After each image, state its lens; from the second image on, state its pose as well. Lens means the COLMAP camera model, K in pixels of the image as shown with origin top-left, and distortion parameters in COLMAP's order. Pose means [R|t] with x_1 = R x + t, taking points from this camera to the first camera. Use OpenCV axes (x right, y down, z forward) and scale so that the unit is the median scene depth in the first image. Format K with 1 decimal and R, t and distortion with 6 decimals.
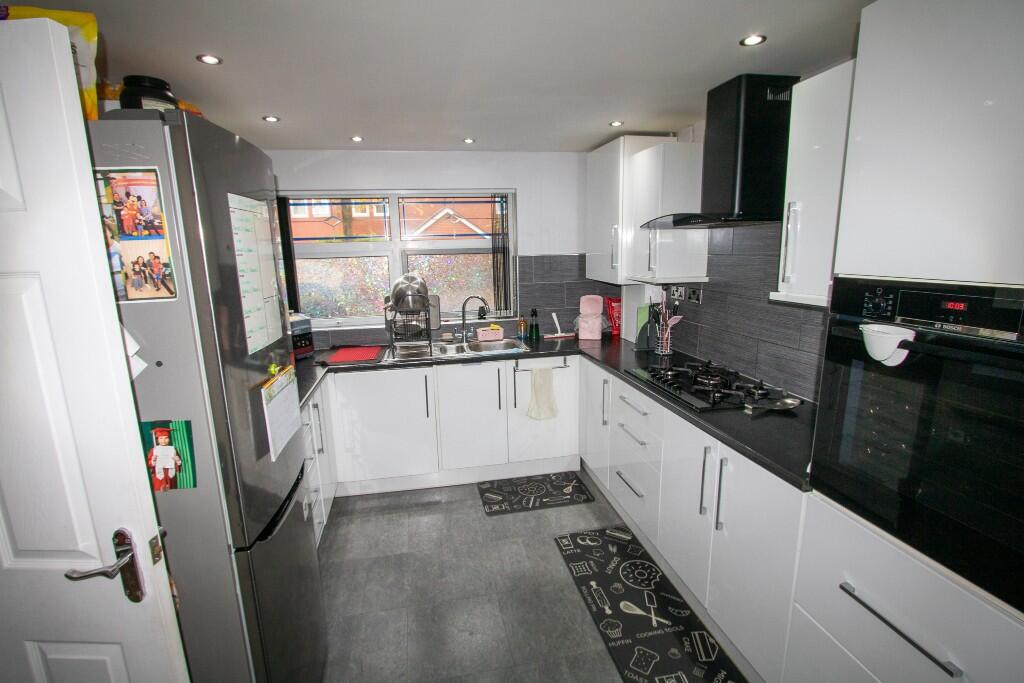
lens RADIAL K [[473.9, 0, 504.3], [0, 473.9, 342.2], [0, 0, 1]] dist [-0.020724, 0.001983]
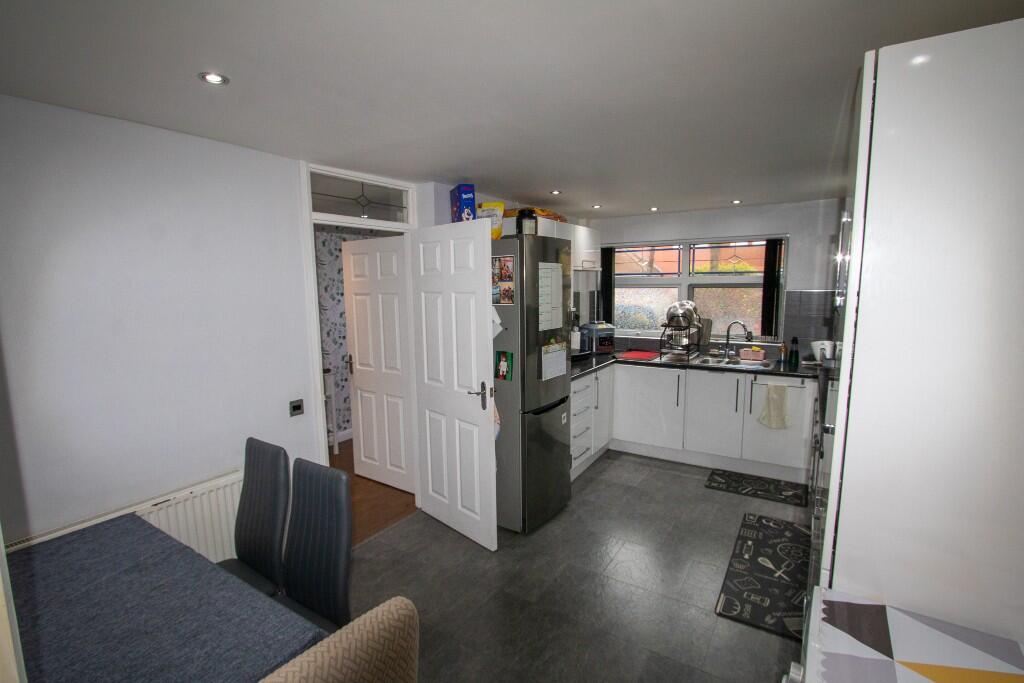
lens RADIAL K [[473.9, 0, 512.1], [0, 473.9, 342.2], [0, 0, 1]] dist [-0.020724, 0.001983]
pose [[0.723917, 0.101723, -0.682347, 0.448941], [-0.138904, 0.990306, 0.000266, 0.046827], [0.675759, 0.094588, 0.731029, -0.367480]]
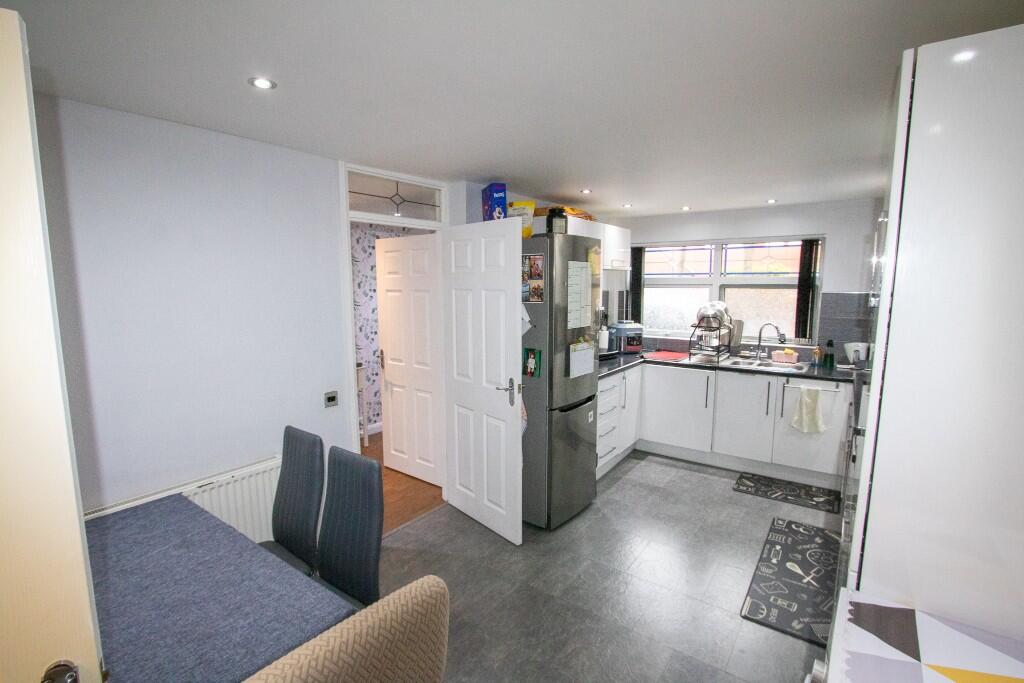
lens RADIAL K [[473.9, 0, 512.3], [0, 473.9, 341.7], [0, 0, 1]] dist [-0.020724, 0.001983]
pose [[0.682053, 0.115179, -0.722176, 0.457637], [-0.156431, 0.987641, 0.009777, 0.051381], [0.714376, 0.106302, 0.691641, -0.379925]]
